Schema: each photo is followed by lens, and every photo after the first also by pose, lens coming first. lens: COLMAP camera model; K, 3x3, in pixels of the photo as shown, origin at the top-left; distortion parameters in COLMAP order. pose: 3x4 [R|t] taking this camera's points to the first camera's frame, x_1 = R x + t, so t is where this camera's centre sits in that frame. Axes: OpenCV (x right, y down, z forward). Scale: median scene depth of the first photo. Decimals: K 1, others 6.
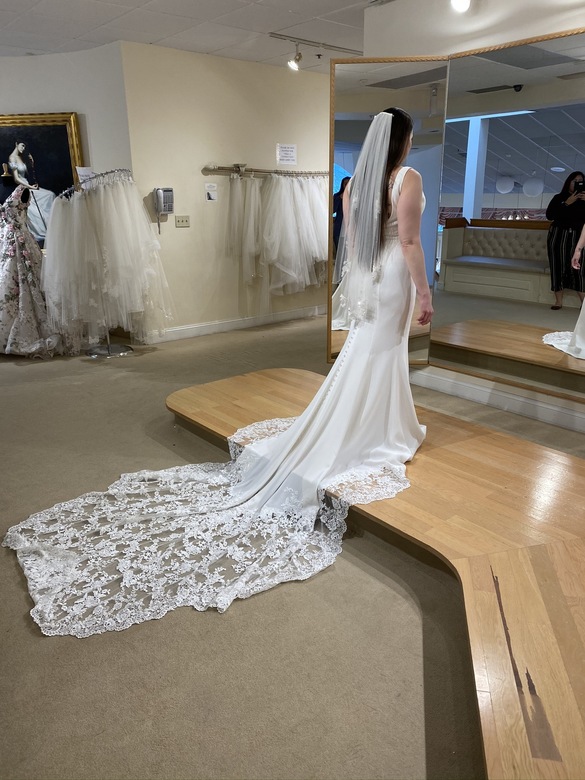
lens RADIAL K [[596.4, 0, 289.1], [0, 596.4, 389.0], [0, 0, 1]] dist [0.026039, -0.032753]
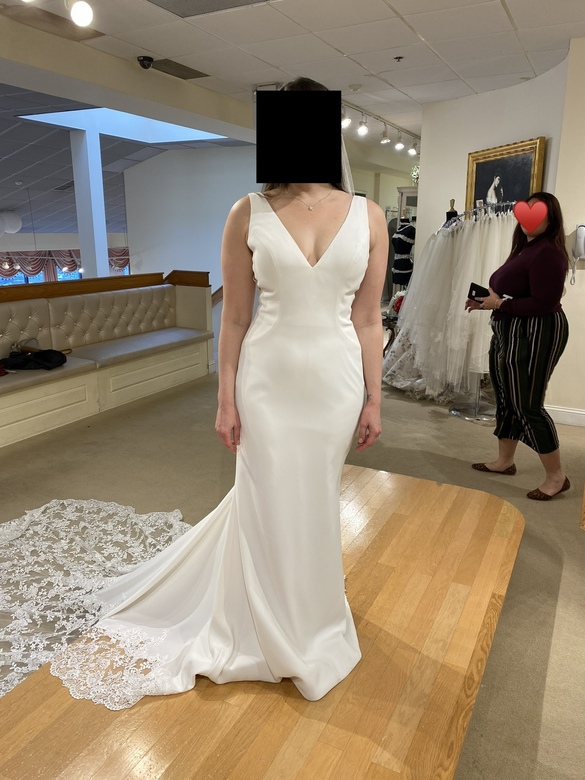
lens RADIAL K [[596.4, 0, 294.0], [0, 596.4, 386.1], [0, 0, 1]] dist [0.026039, -0.032753]
pose [[0.390299, 0.244808, -0.887545, 0.451269], [-0.298407, 0.945599, 0.129596, -0.170711], [0.870988, 0.214269, 0.442119, 0.508221]]
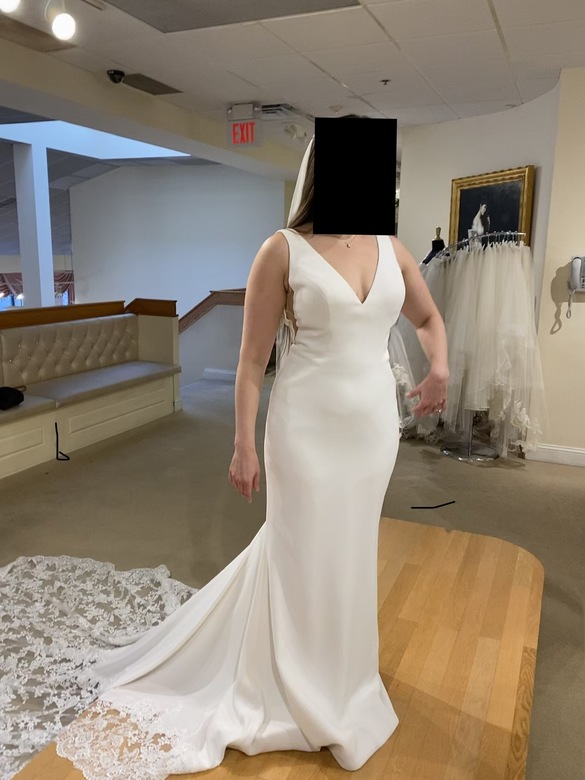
lens RADIAL K [[658.8, 0, 296.5], [0, 658.8, 389.3], [0, 0, 1]] dist [0.020320, -0.014214]
pose [[0.460065, 0.197252, -0.865697, 0.442595], [-0.301232, 0.951858, 0.056797, -0.160212], [0.835224, 0.234646, 0.497335, 0.456319]]
